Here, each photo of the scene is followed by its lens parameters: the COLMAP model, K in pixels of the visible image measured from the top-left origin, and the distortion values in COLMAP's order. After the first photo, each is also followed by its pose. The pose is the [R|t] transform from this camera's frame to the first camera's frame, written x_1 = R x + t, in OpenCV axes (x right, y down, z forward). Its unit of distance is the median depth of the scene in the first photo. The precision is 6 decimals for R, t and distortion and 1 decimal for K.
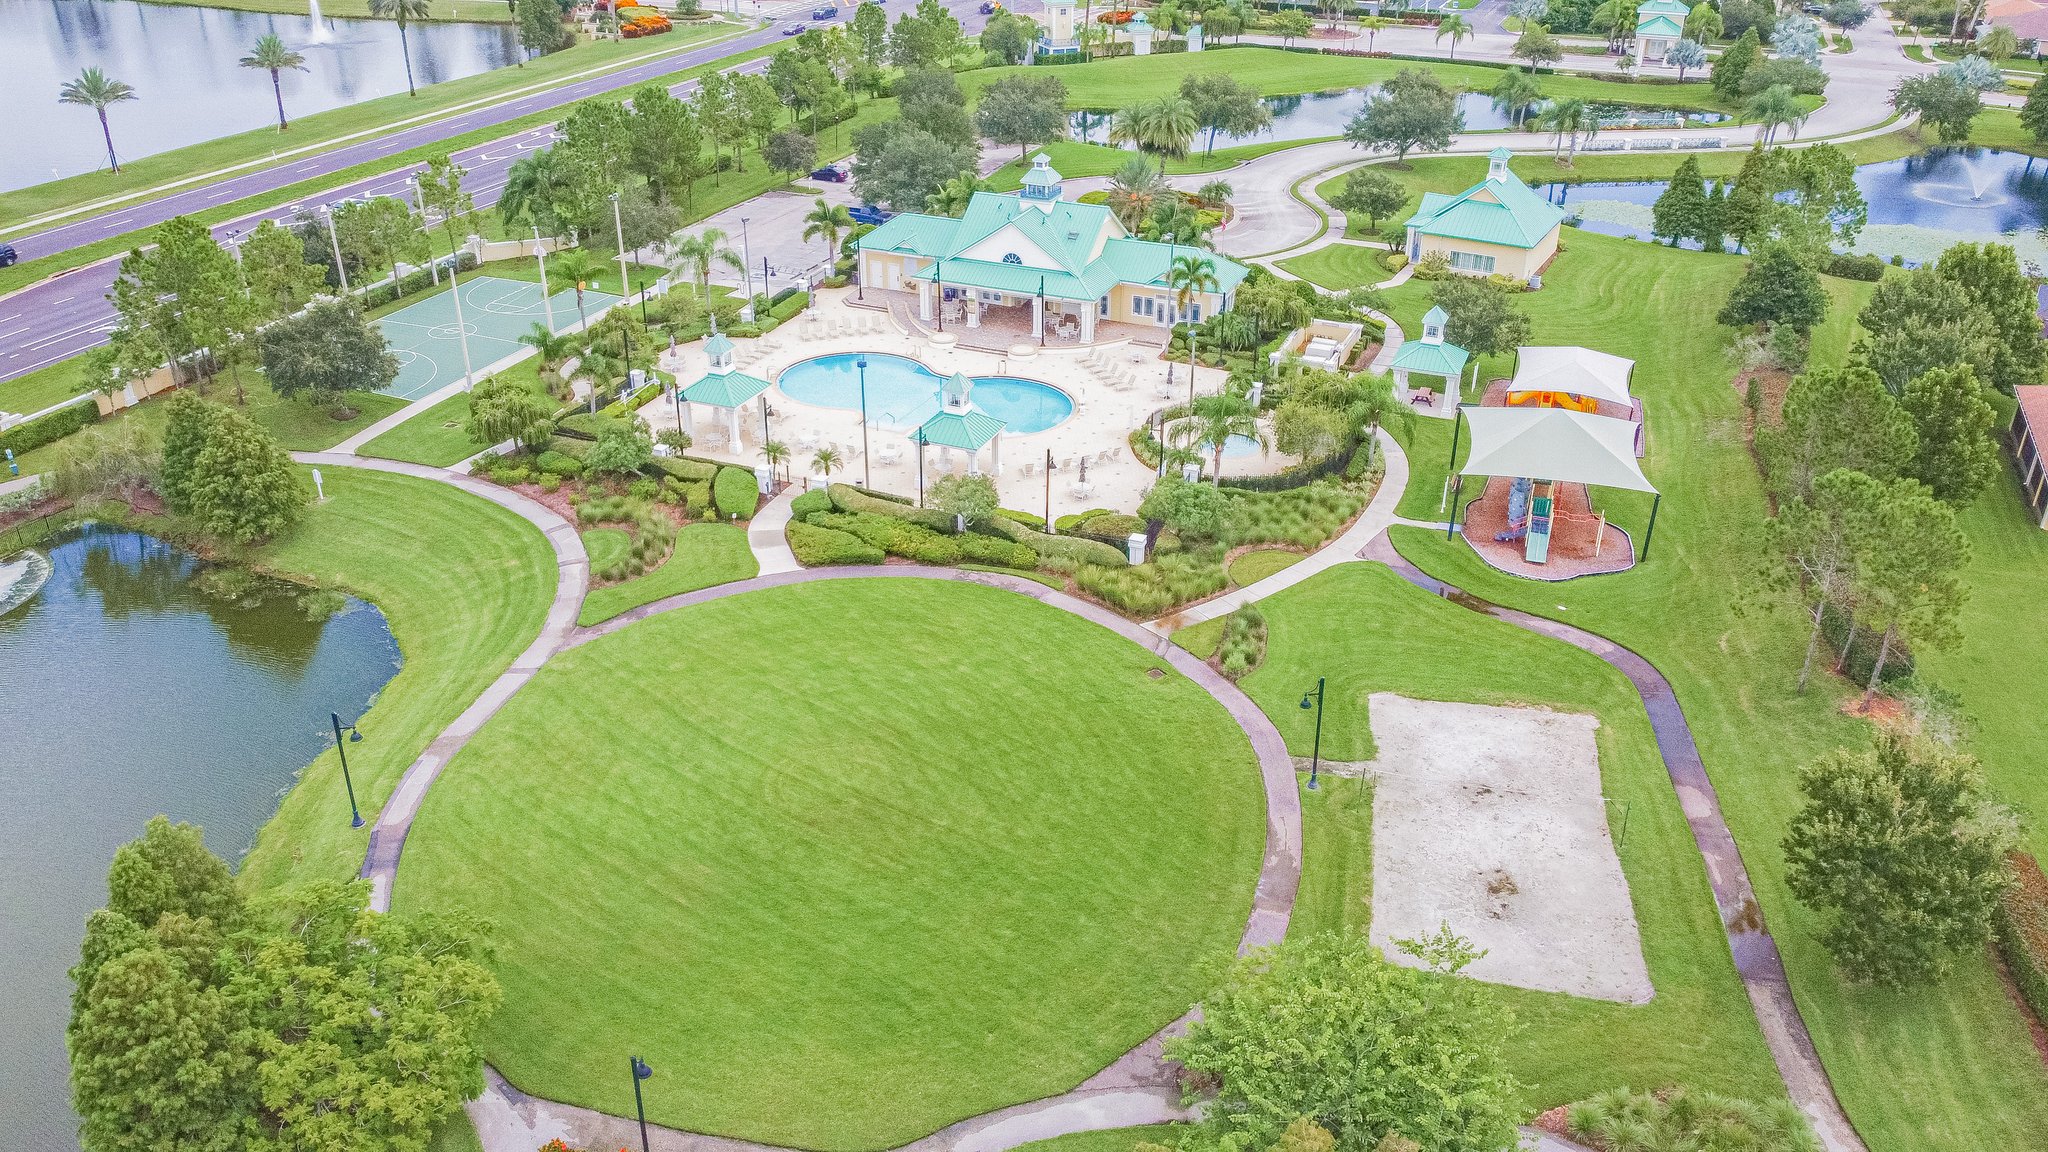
lens RADIAL K [[1559.6, 0, 1024.0], [0, 1559.6, 576.0], [0, 0, 1]] dist [0.000230, -0.000363]
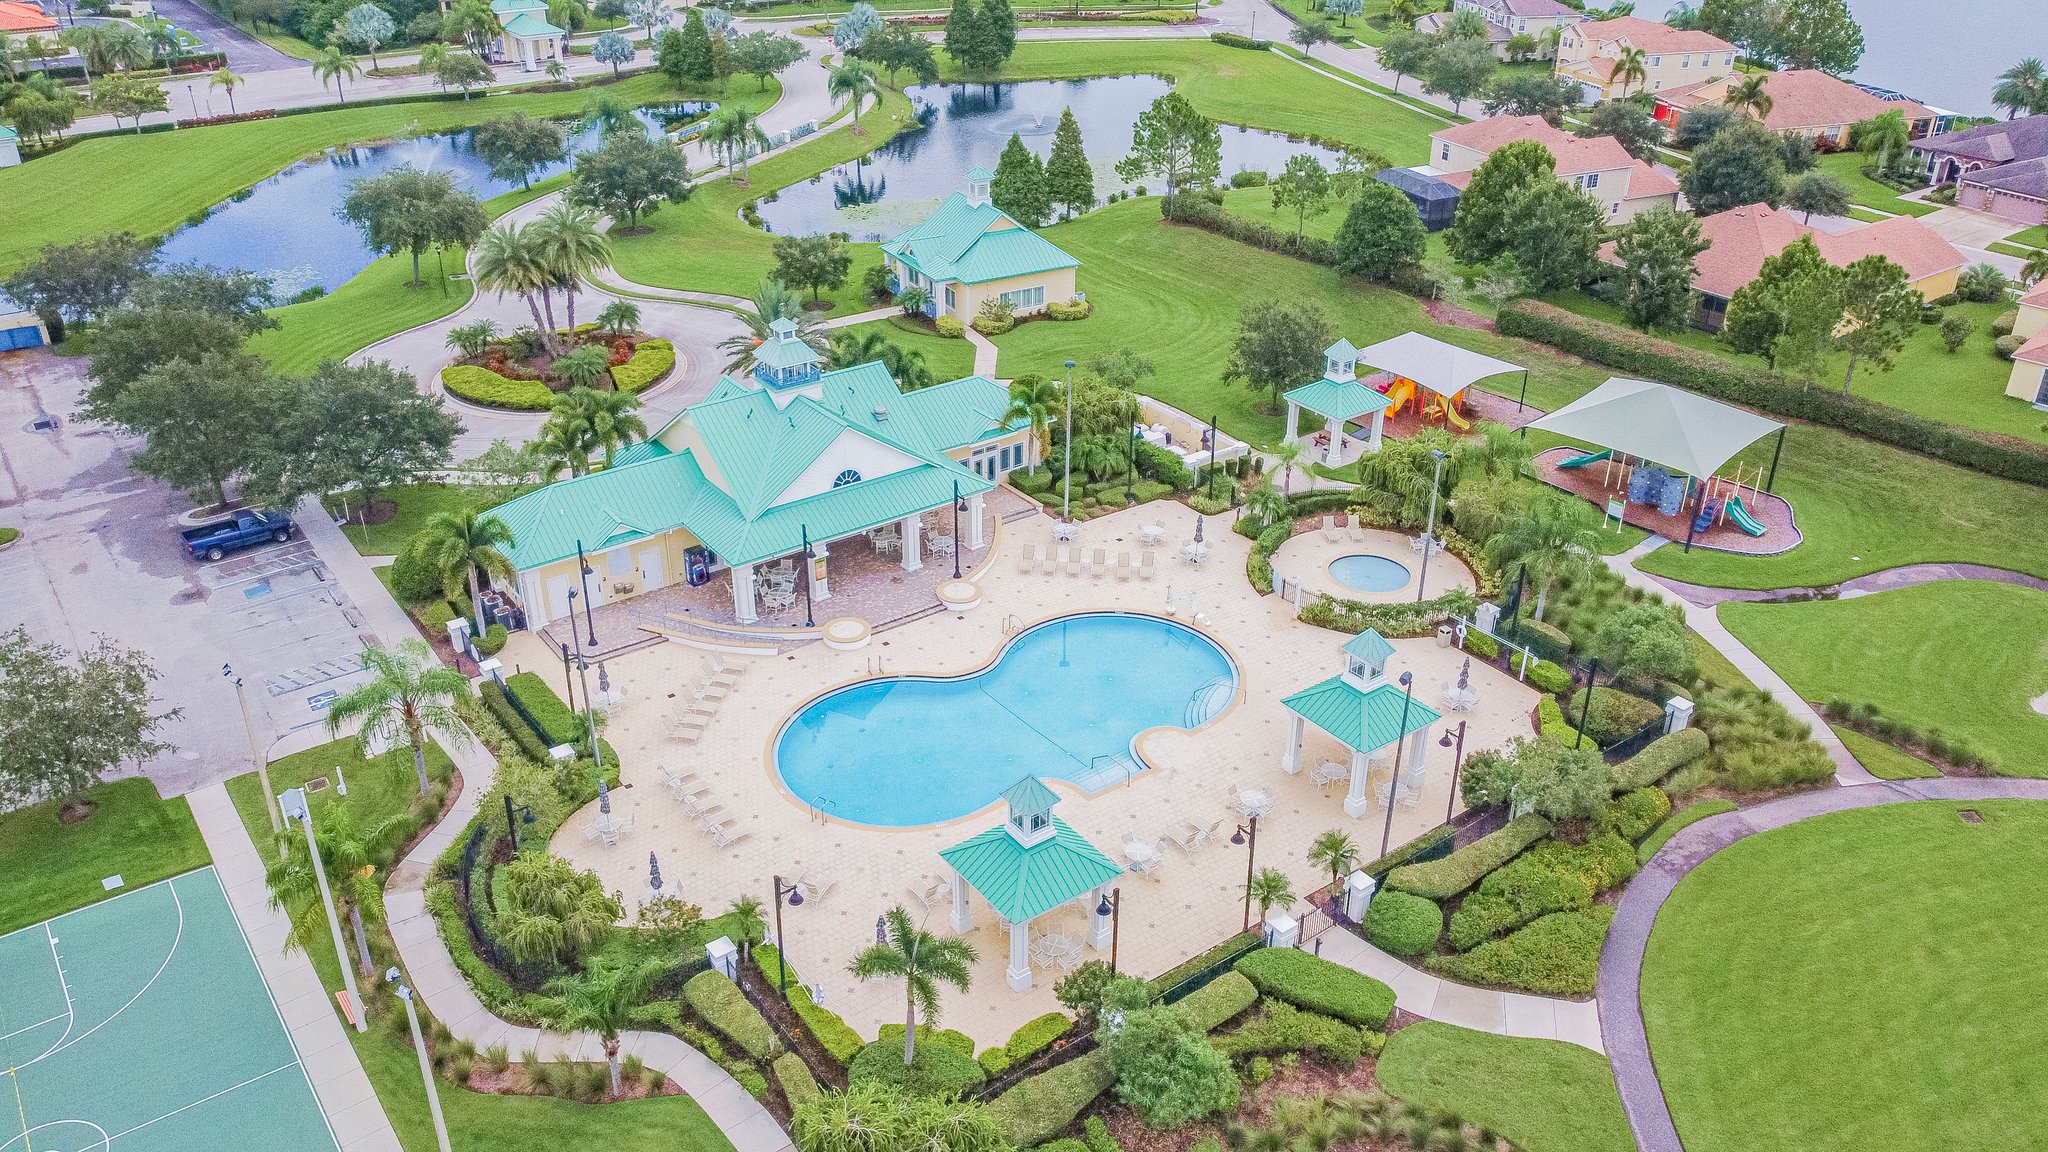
lens RADIAL K [[1559.6, 0, 1024.0], [0, 1559.6, 576.0], [0, 0, 1]] dist [0.000230, -0.000363]
pose [[0.516014, -0.411004, 0.751535, -0.521869], [0.403425, 0.890577, 0.210048, -0.300424], [-0.755631, 0.194800, 0.625360, 0.597177]]
